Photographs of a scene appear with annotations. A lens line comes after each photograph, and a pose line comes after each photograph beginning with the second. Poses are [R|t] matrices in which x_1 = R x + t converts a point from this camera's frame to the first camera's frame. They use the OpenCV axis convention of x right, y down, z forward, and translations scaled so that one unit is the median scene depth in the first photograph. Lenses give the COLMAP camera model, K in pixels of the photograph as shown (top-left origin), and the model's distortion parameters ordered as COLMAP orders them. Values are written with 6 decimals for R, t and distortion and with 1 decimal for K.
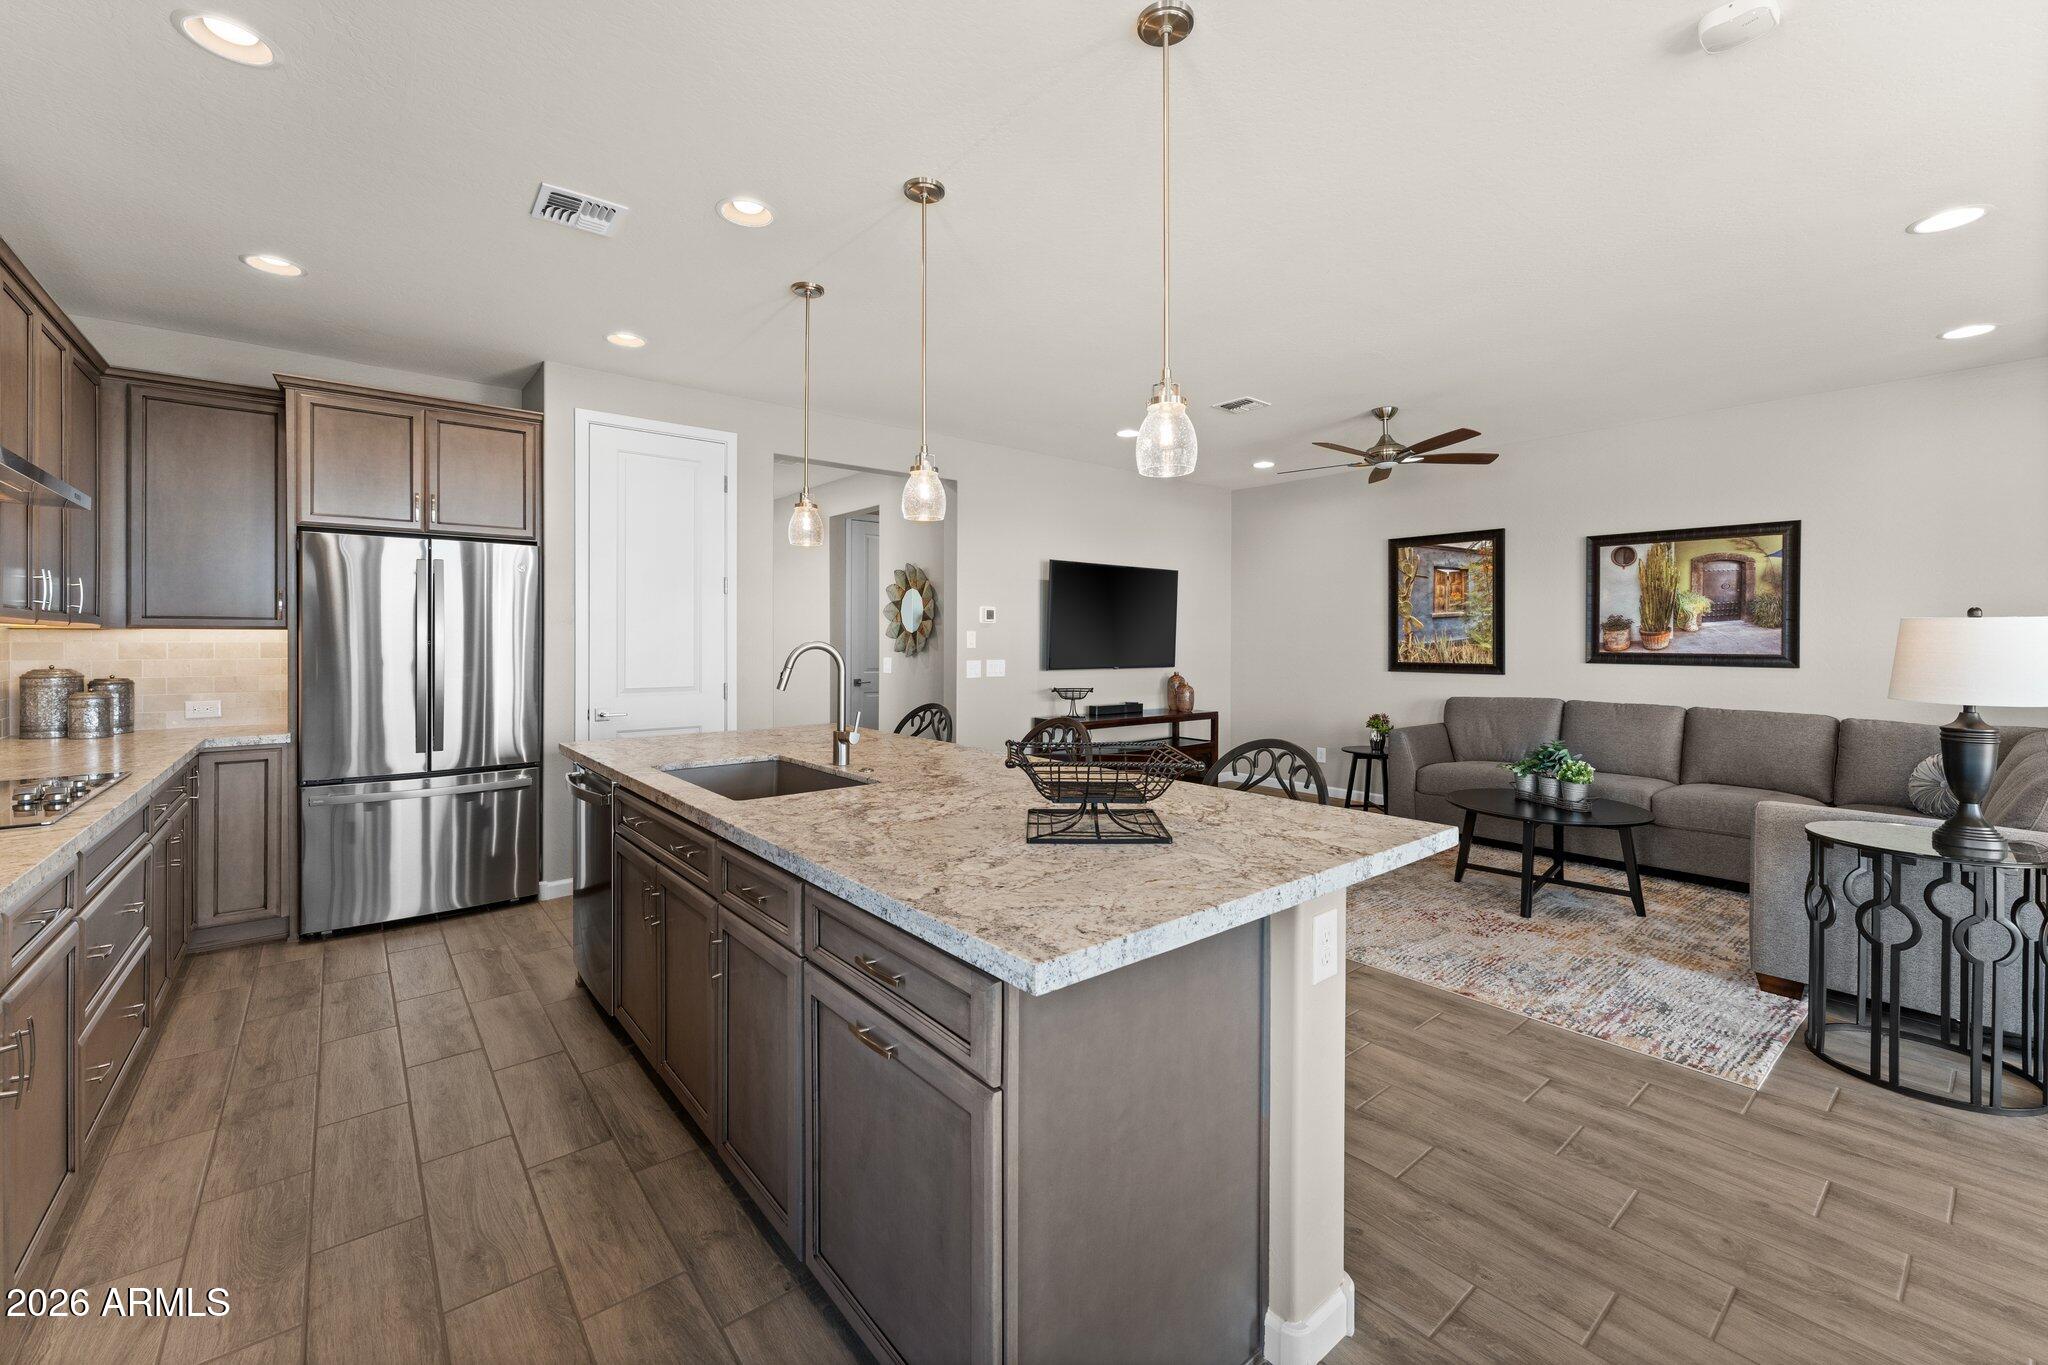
lens RADIAL K [[829.4, 0, 1027.3], [0, 829.4, 637.4], [0, 0, 1]] dist [0.002202, 0.000263]
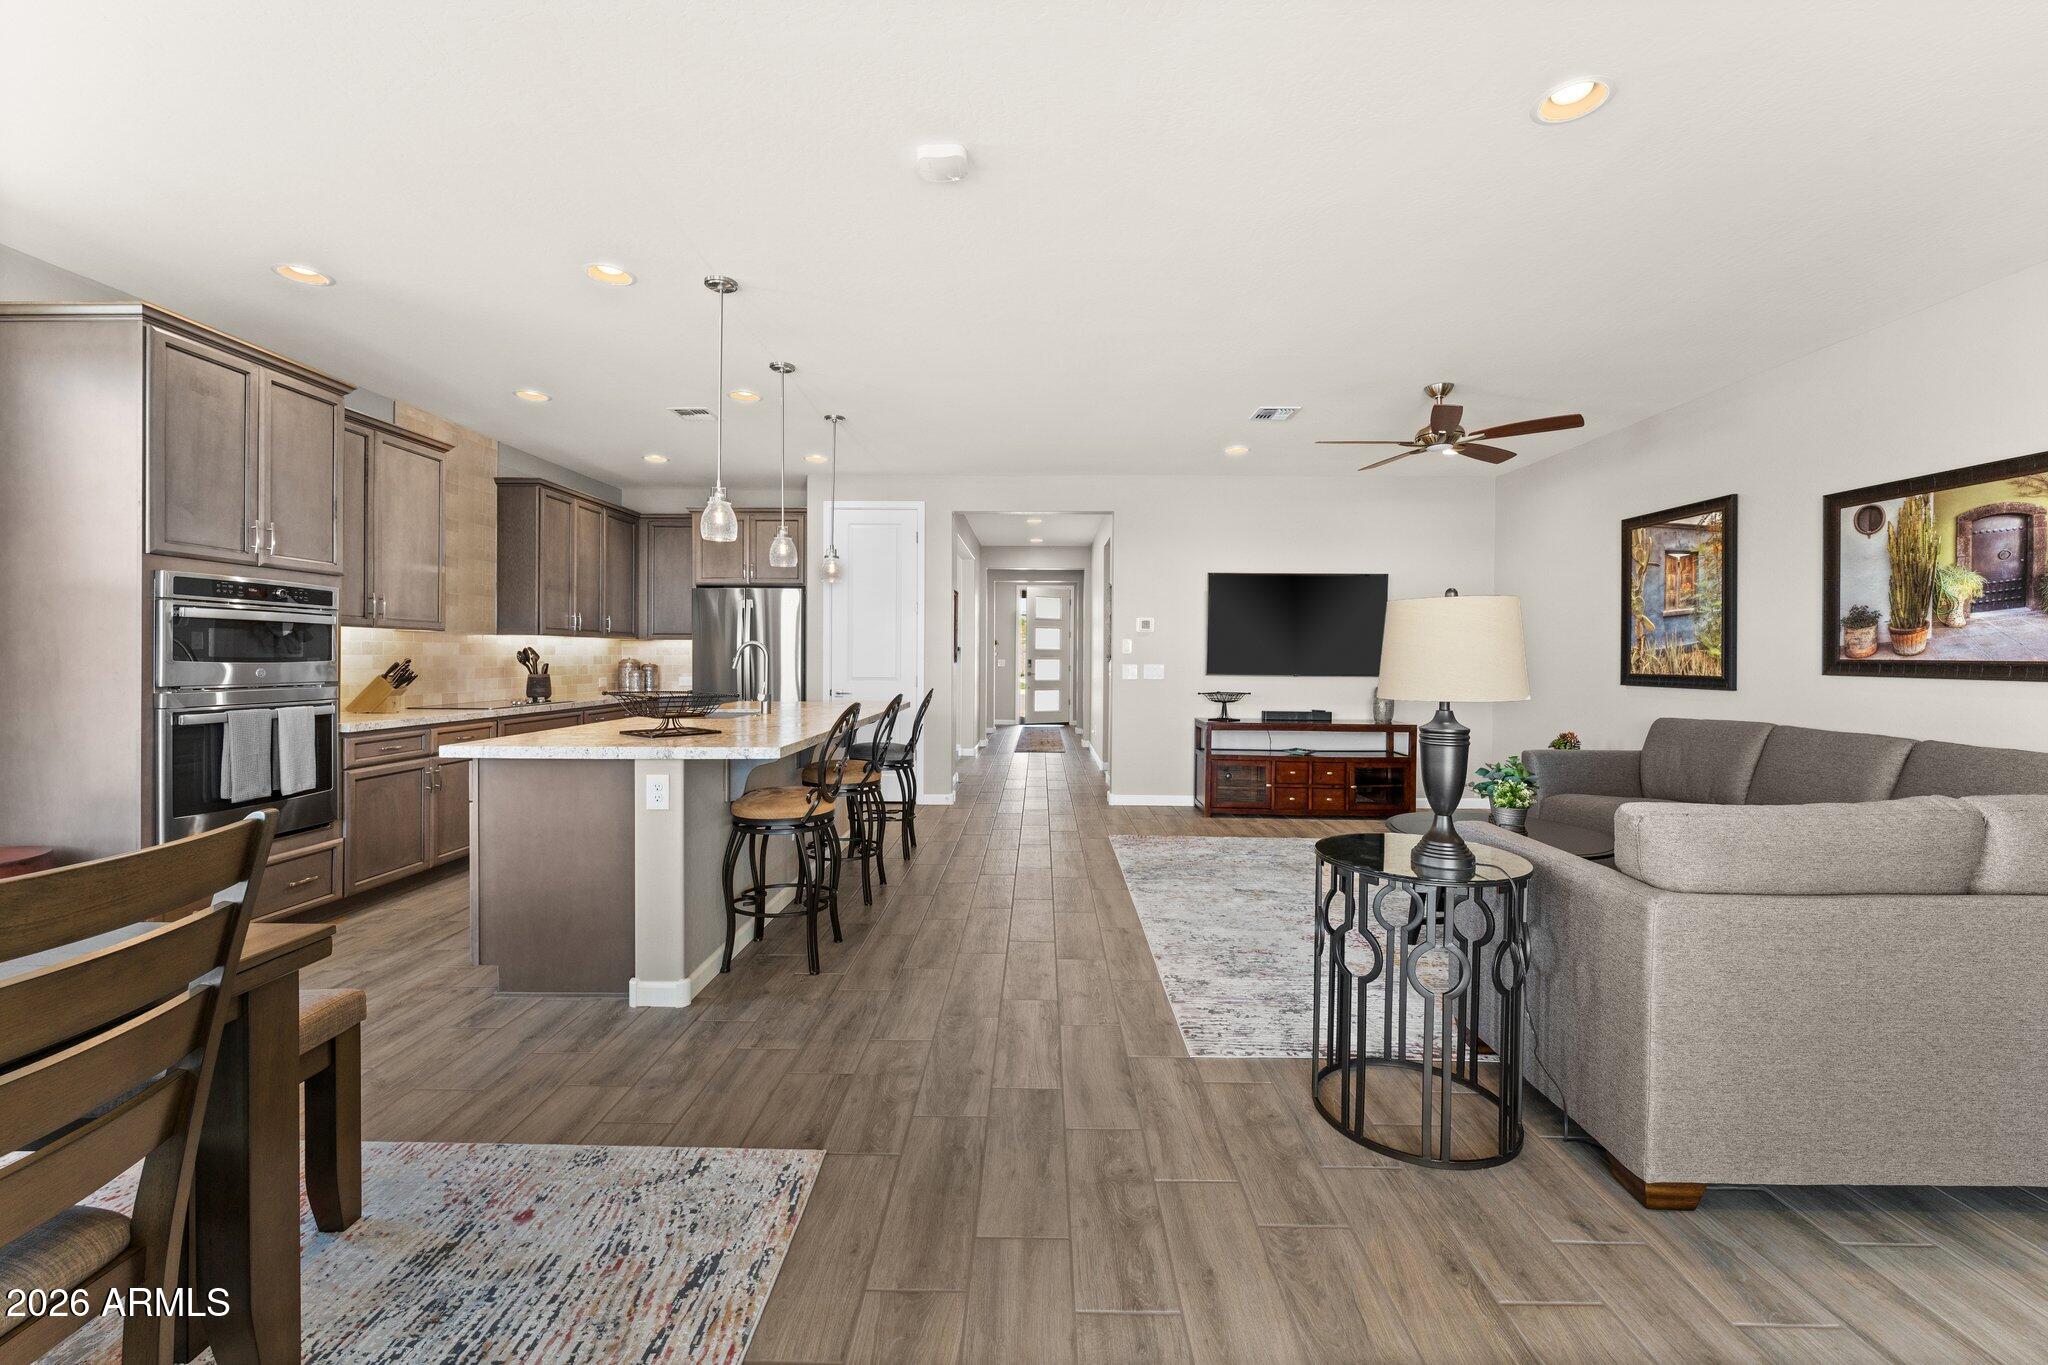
lens RADIAL K [[814.4, 0, 1021.5], [0, 814.4, 654.8], [0, 0, 1]] dist [0.001591, 0.000288]
pose [[0.764924, 0.002373, -0.644116, 0.607829], [-0.002255, 0.999997, 0.001006, 0.014768], [0.644116, 0.000683, 0.764927, 0.030645]]
